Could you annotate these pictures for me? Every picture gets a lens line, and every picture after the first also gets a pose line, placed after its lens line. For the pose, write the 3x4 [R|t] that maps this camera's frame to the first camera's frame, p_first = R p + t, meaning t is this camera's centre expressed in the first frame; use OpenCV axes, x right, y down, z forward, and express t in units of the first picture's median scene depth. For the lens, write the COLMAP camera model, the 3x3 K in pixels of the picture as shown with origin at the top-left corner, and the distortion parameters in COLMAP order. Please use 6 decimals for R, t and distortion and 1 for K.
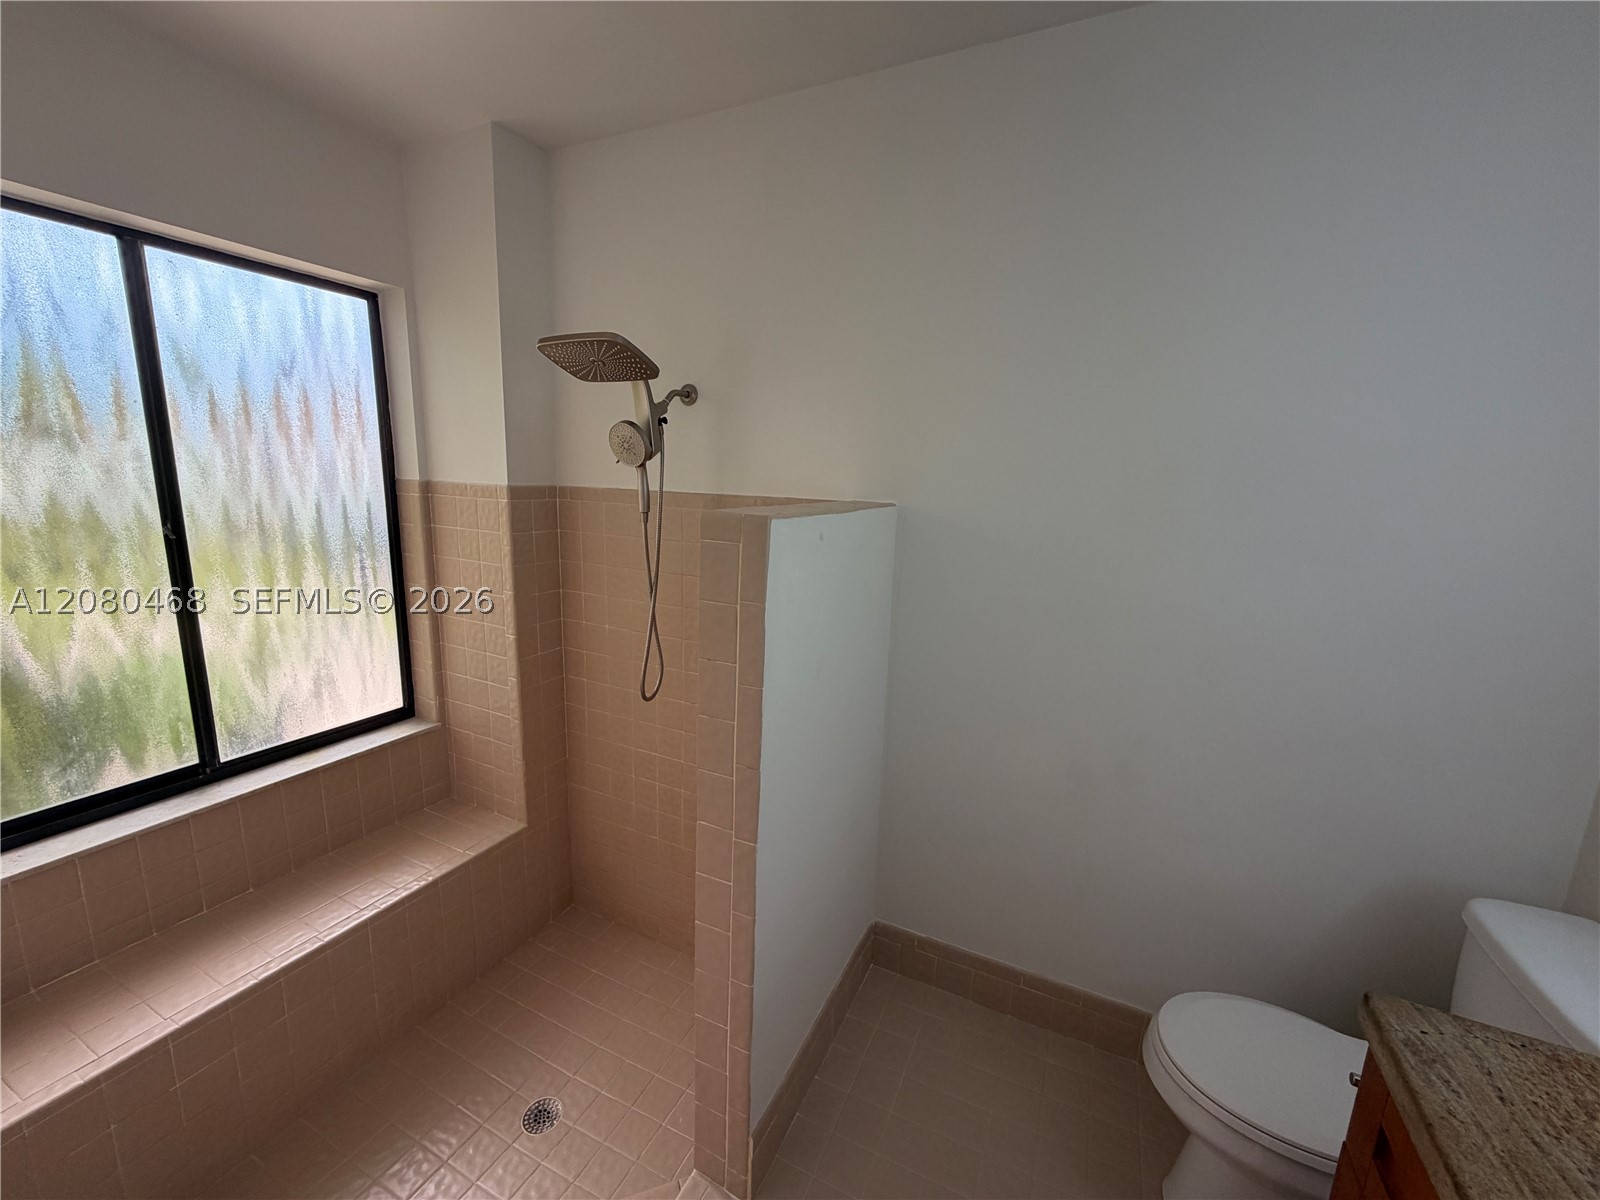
lens RADIAL K [[639.6, 0, 810.0], [0, 639.6, 599.5], [0, 0, 1]] dist [0.001627, 0.000329]
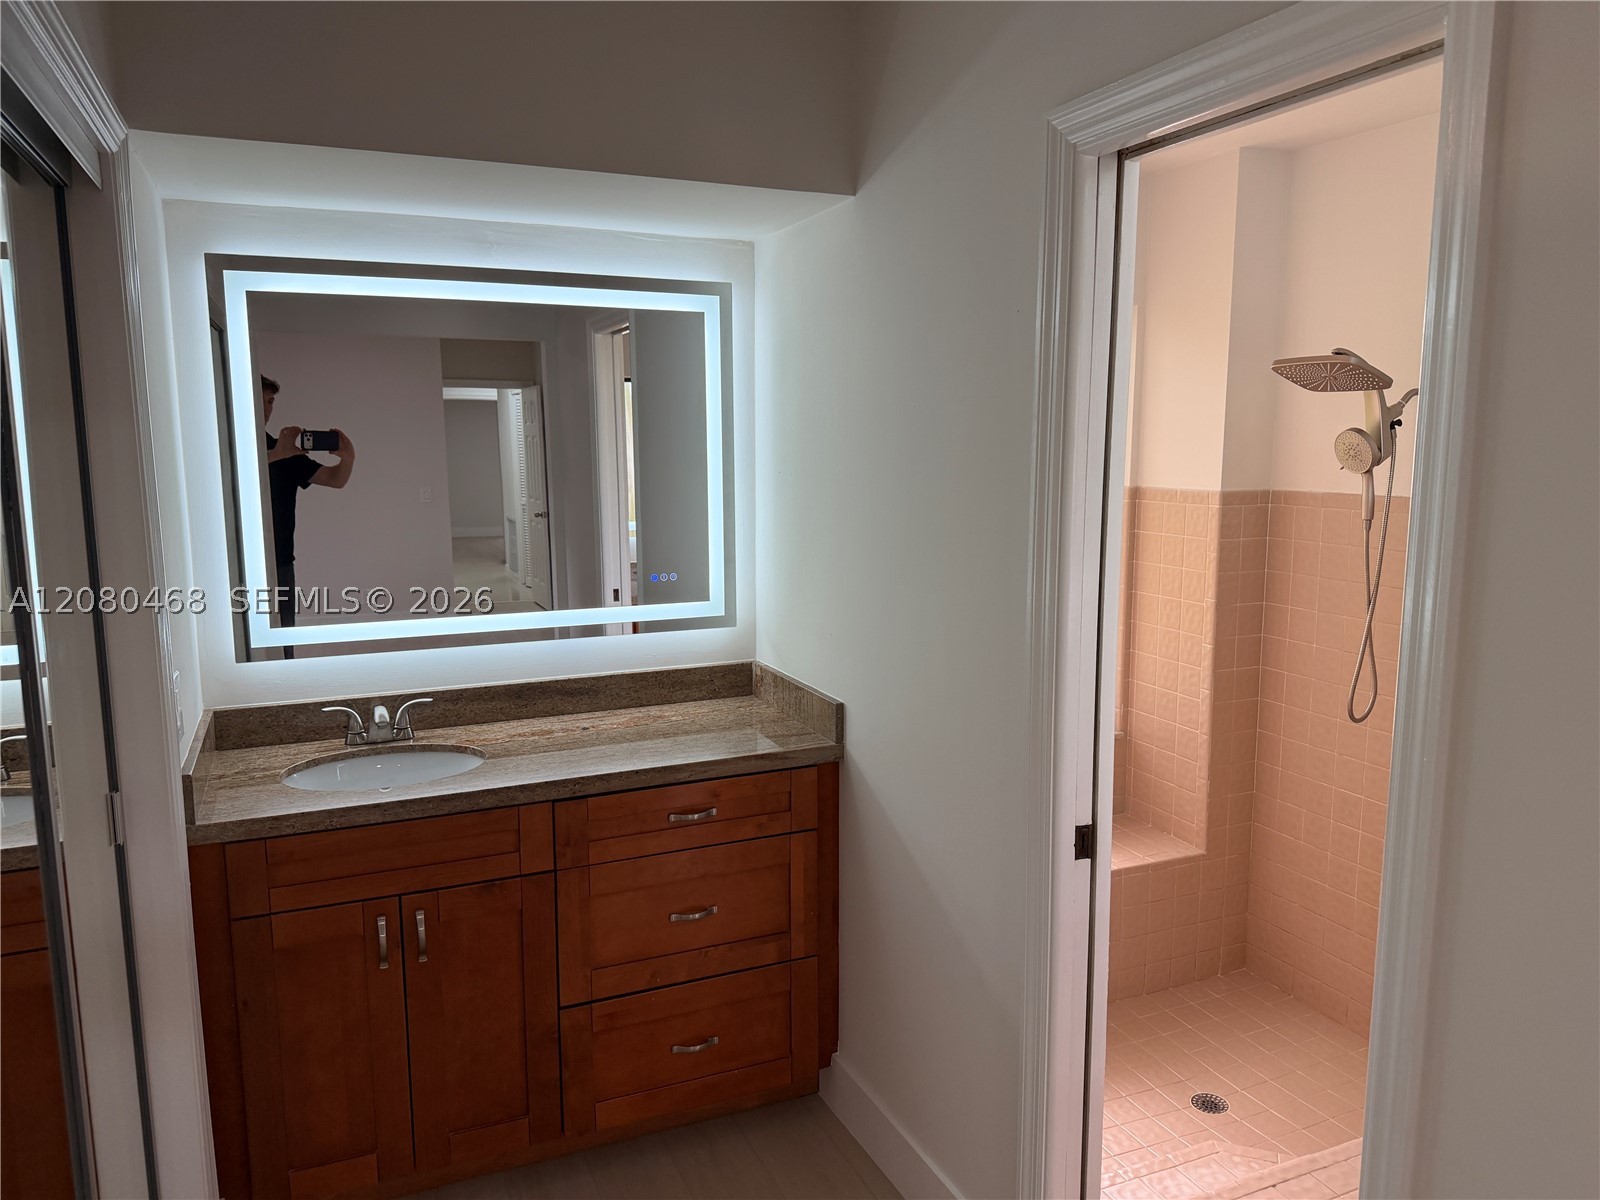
lens RADIAL K [[1100.0, 0, 804.6], [0, 1100.0, 597.7], [0, 0, 1]] dist [0.079569, -0.122900]
pose [[0.741032, 0.054337, -0.669267, 0.210173], [-0.095133, 0.995162, -0.024539, 0.089256], [0.664696, 0.081854, 0.742617, -0.692424]]
